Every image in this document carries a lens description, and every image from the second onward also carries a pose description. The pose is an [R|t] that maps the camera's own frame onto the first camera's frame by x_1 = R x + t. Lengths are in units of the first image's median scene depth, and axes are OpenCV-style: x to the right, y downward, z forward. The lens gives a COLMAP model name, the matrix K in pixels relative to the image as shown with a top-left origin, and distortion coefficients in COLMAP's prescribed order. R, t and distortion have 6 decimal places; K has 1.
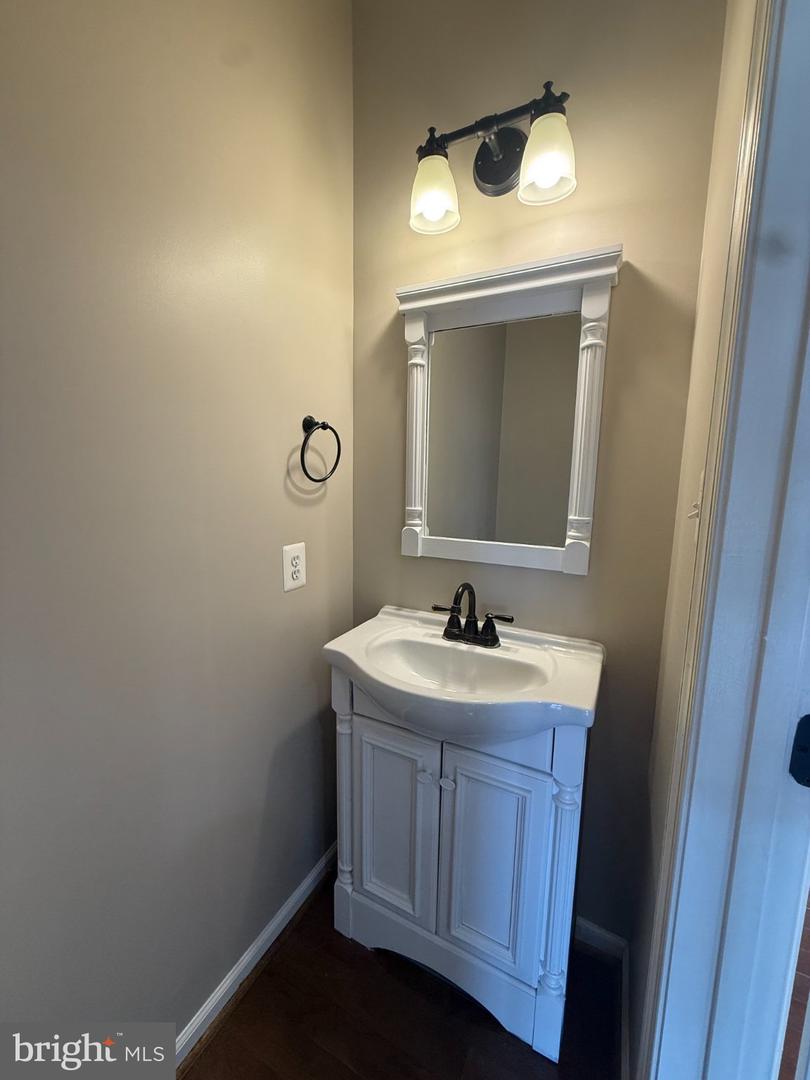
lens RADIAL K [[430.7, 0, 410.4], [0, 430.7, 534.4], [0, 0, 1]] dist [-0.000489, -0.000472]
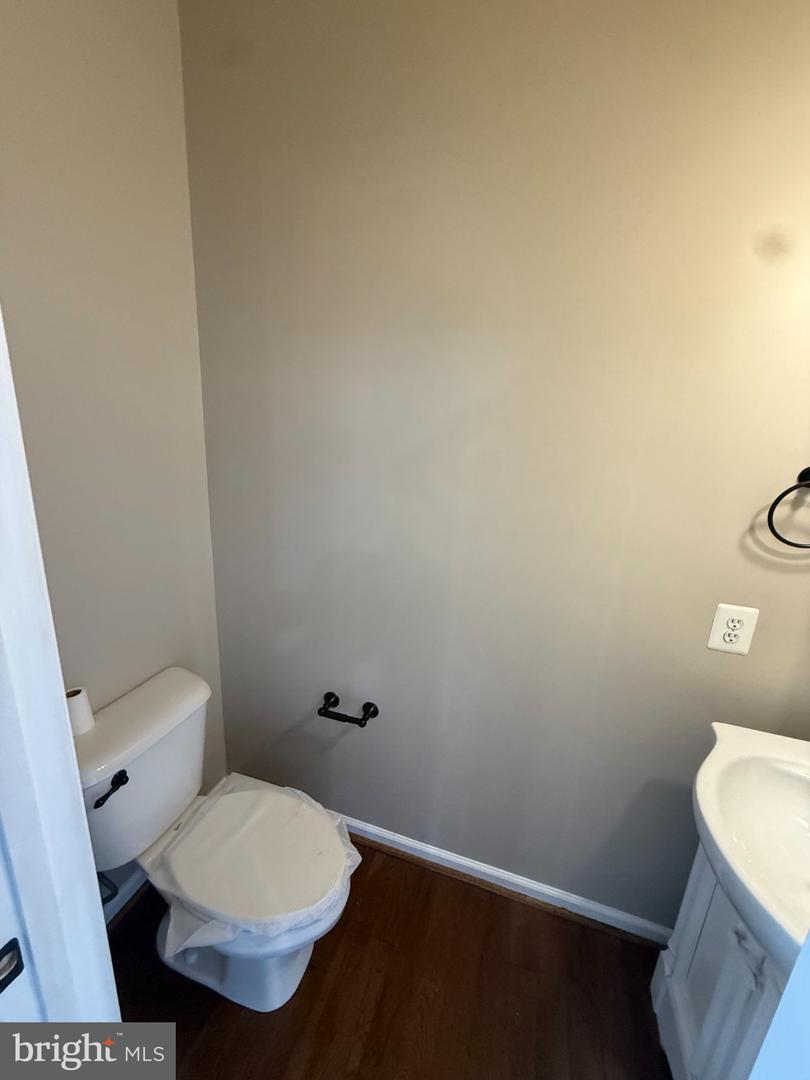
lens RADIAL K [[430.7, 0, 408.1], [0, 430.7, 538.0], [0, 0, 1]] dist [-0.000489, -0.000472]
pose [[0.169042, 0.250910, -0.953136, 0.432759], [-0.196147, 0.956274, 0.216948, -0.172738], [0.965894, 0.150281, 0.210866, 0.119257]]
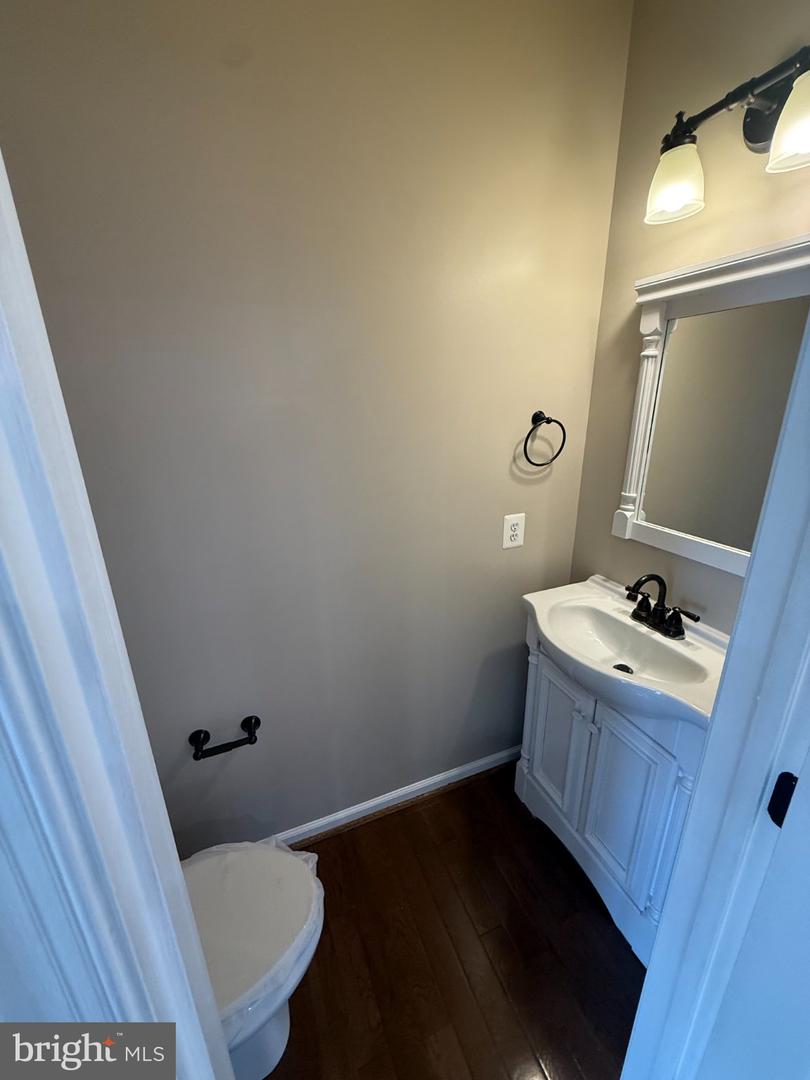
lens RADIAL K [[430.7, 0, 421.8], [0, 430.7, 537.7], [0, 0, 1]] dist [-0.000489, -0.000472]
pose [[0.775978, 0.180814, -0.604288, 0.303799], [-0.072316, 0.977218, 0.199538, -0.145023], [0.626601, -0.111138, 0.771375, -0.175842]]
